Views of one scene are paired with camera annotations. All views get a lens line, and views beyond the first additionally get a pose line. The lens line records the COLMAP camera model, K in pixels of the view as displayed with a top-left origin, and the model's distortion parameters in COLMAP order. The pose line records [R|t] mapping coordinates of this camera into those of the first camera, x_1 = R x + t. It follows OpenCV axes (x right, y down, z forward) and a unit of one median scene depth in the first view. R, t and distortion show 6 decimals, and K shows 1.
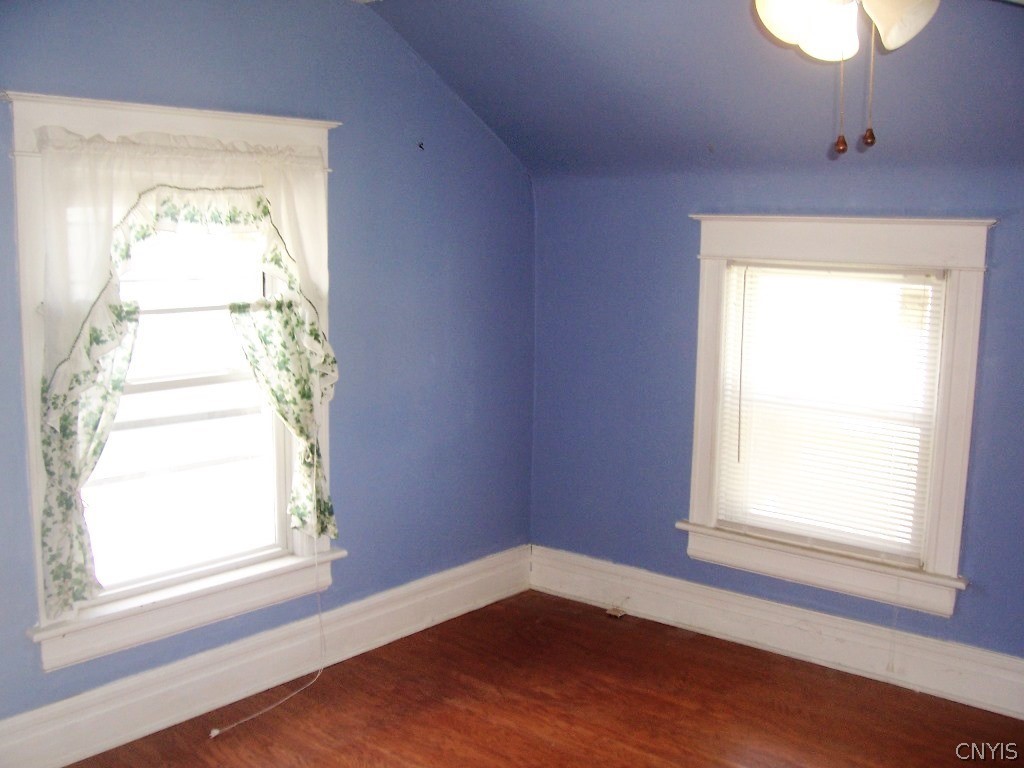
lens RADIAL K [[1057.8, 0, 501.4], [0, 1057.8, 408.0], [0, 0, 1]] dist [-0.131672, 0.000000]
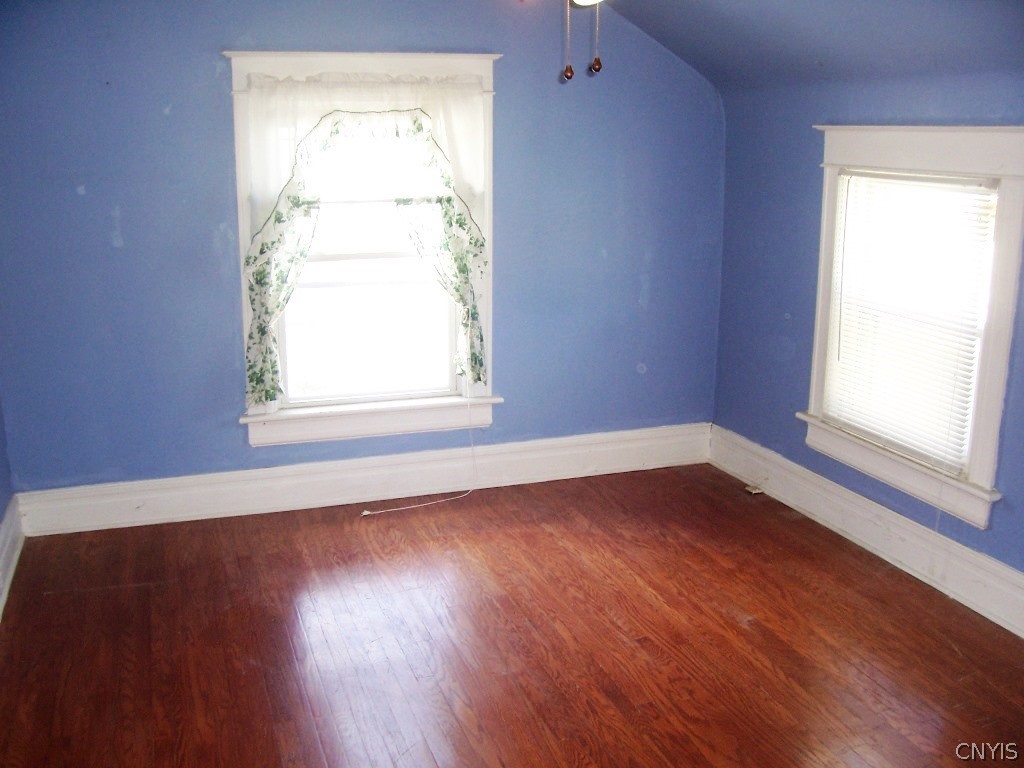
lens RADIAL K [[1057.8, 0, 508.1], [0, 1057.8, 388.4], [0, 0, 1]] dist [-0.131672, 0.000000]
pose [[0.857037, 0.107581, -0.503899, 0.530082], [-0.073316, 0.993471, 0.087407, 0.013999], [0.510012, -0.037967, 0.859329, -0.088832]]
